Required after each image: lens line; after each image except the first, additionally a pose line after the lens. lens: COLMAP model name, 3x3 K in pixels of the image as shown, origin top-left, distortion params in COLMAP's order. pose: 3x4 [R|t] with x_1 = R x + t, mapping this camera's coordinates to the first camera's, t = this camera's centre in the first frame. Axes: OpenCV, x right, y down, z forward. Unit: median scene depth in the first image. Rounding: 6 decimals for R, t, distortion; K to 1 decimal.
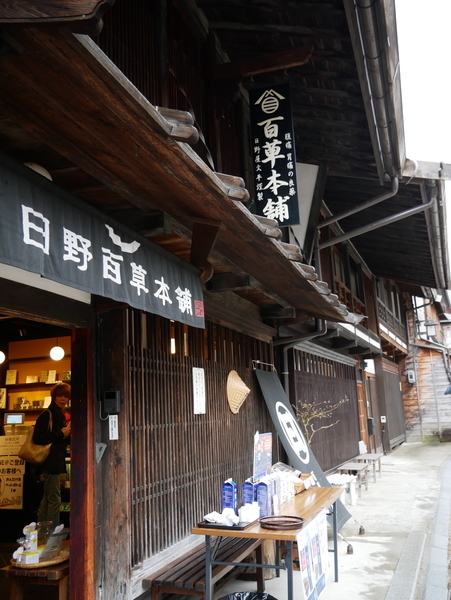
lens RADIAL K [[577.2, 0, 226.2], [0, 577.2, 300.5], [0, 0, 1]] dist [-0.025743, 0.000000]
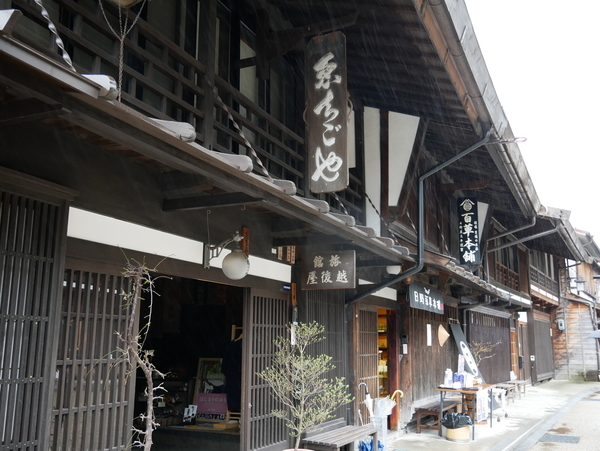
lens RADIAL K [[617.1, 0, 300.9], [0, 617.1, 227.1], [0, 0, 1]] dist [-0.006552, 0.000000]
pose [[0.991698, 0.033356, -0.124188, -0.099185], [-0.032716, 0.999439, 0.007191, -0.099159], [0.124359, -0.003069, 0.992233, -0.540163]]
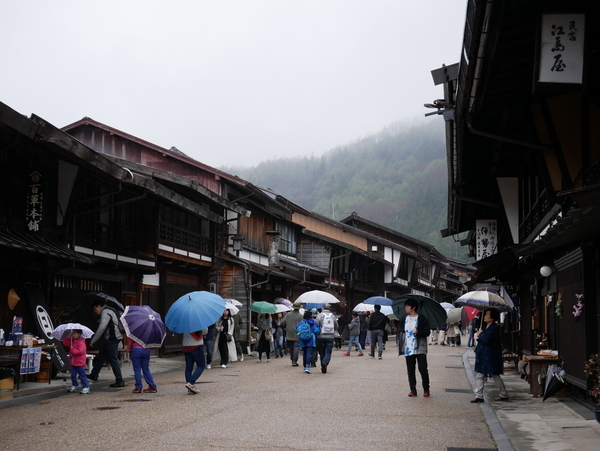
lens RADIAL K [[1010.3, 0, 301.8], [0, 1010.3, 226.6], [0, 0, 1]] dist [-0.021370, 0.000000]
pose [[0.966973, 0.080438, 0.241852, 0.056126], [-0.102996, 0.991288, 0.082101, -0.225565], [-0.233141, -0.104299, 0.966833, -1.213631]]
